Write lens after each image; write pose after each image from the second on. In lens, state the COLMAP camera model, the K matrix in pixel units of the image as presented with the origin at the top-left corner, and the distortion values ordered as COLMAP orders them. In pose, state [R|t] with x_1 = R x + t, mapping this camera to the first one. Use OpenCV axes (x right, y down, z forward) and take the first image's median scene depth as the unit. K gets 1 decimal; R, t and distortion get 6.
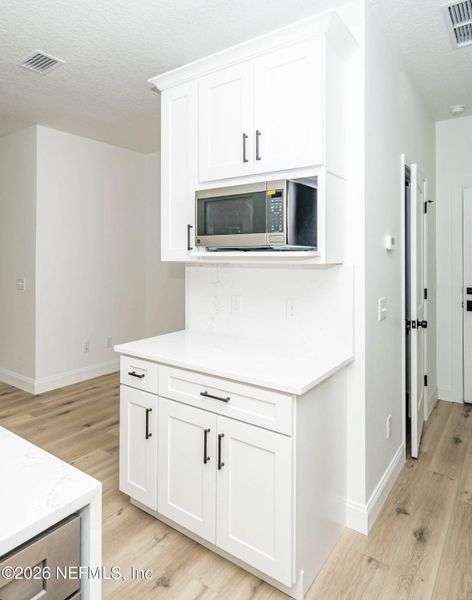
lens RADIAL K [[383.3, 0, 236.1], [0, 383.3, 253.1], [0, 0, 1]] dist [0.002535, 0.000701]
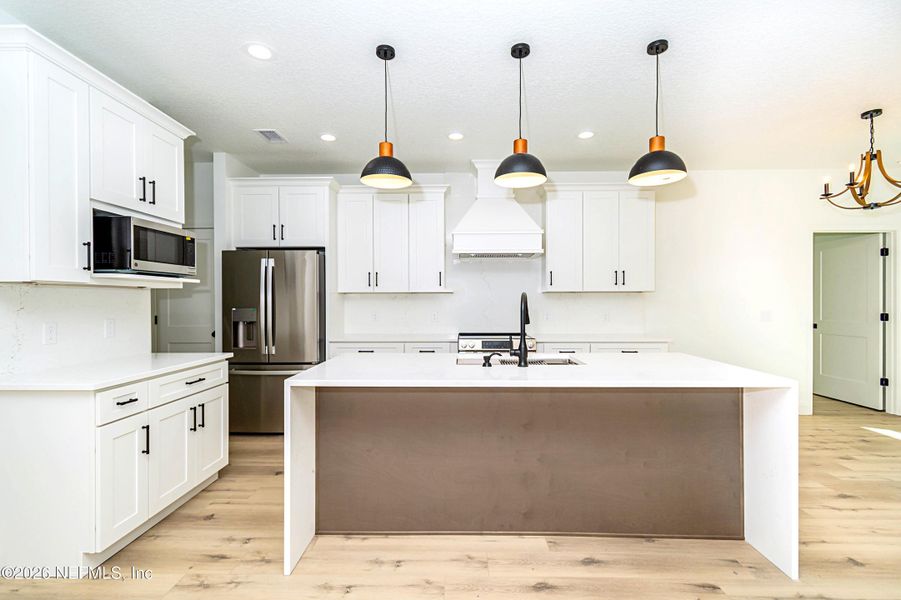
lens RADIAL K [[406.1, 0, 451.5], [0, 406.1, 302.9], [0, 0, 1]] dist [0.003533, 0.000356]
pose [[-0.565486, -0.004223, 0.824747, -1.726702], [-0.008257, 0.999966, -0.000541, 0.078934], [-0.824717, -0.007116, -0.565501, 1.028188]]
